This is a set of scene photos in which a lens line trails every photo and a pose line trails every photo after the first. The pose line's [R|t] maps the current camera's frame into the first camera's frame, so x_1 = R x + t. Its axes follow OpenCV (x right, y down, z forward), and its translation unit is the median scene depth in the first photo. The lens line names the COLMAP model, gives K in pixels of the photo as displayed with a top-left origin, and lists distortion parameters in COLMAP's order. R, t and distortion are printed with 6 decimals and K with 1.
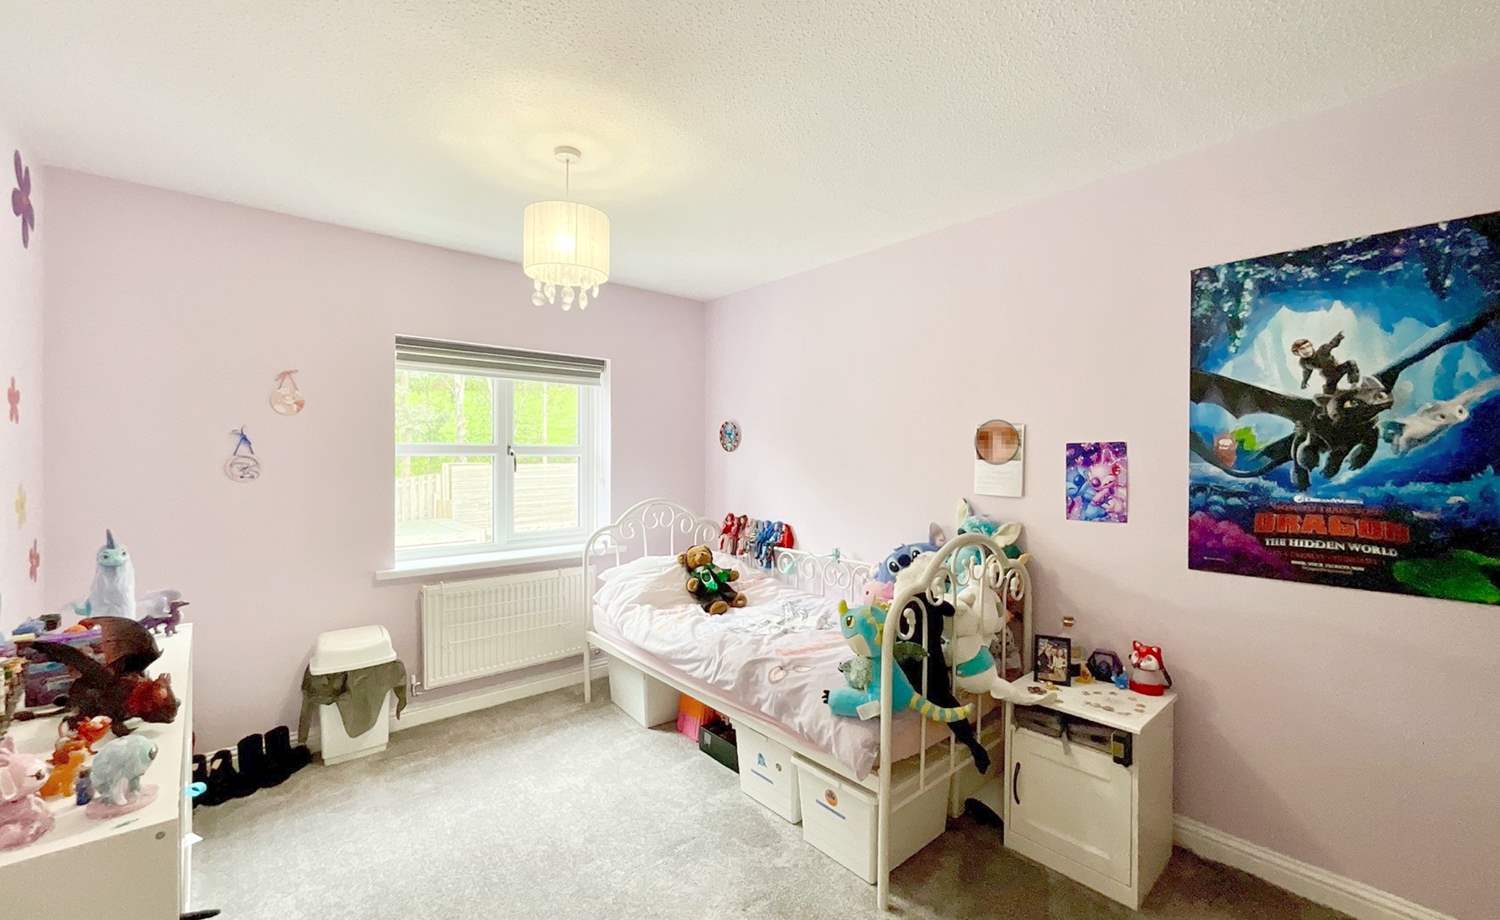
lens RADIAL K [[609.4, 0, 749.7], [0, 609.4, 463.2], [0, 0, 1]] dist [0.000544, -0.002057]
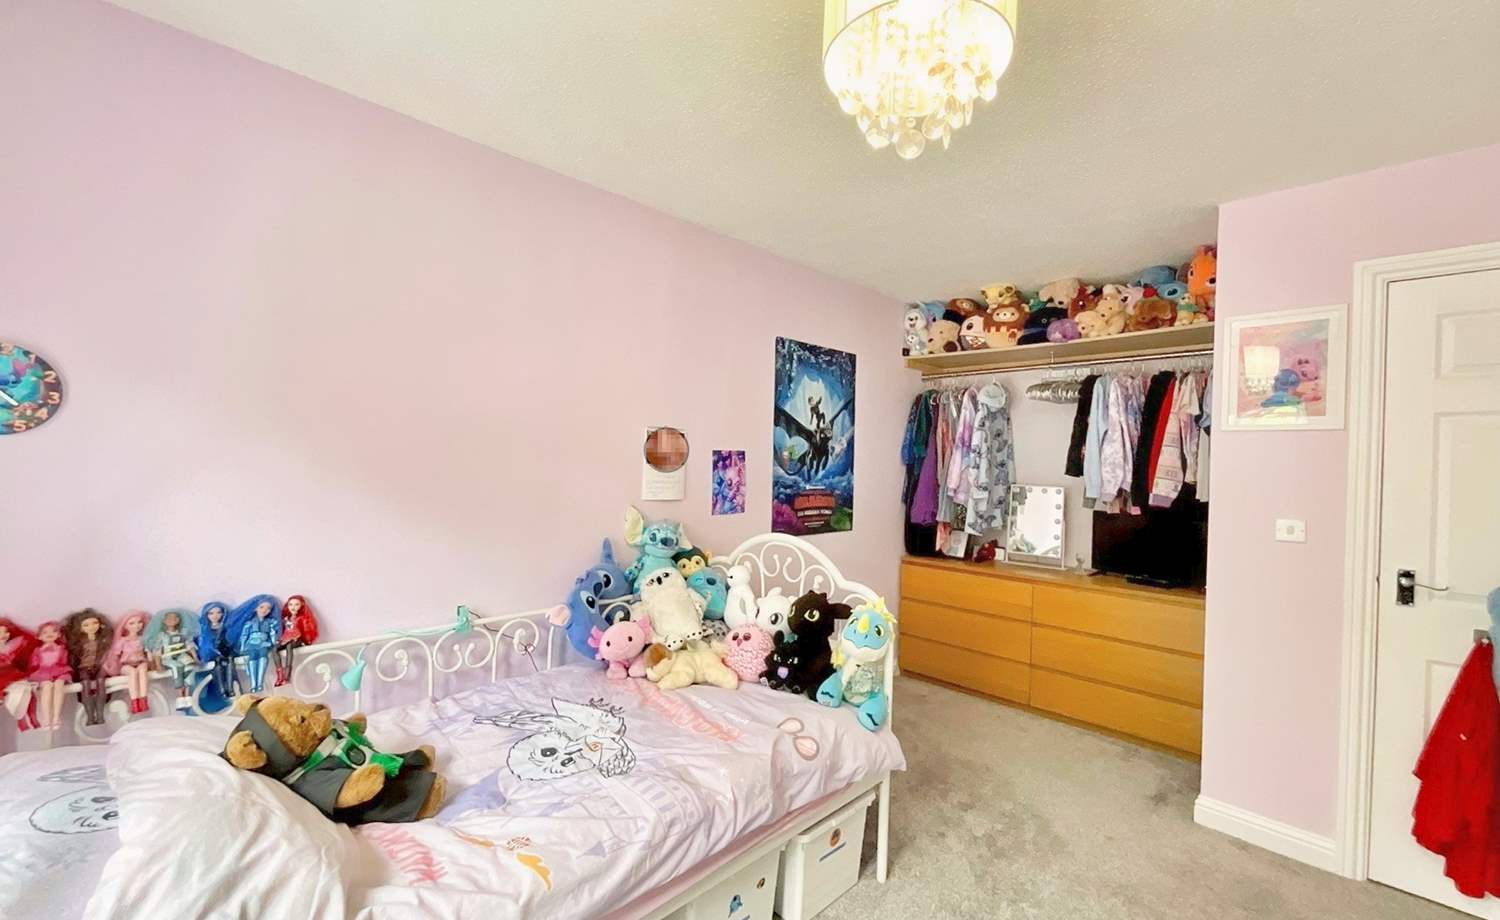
lens RADIAL K [[609.4, 0, 749.4], [0, 609.4, 457.9], [0, 0, 1]] dist [0.000544, -0.002057]
pose [[-0.061336, -0.006157, 0.998098, -0.798828], [-0.017617, 0.999832, 0.005085, -0.030610], [-0.997962, -0.017272, -0.061435, 1.230593]]
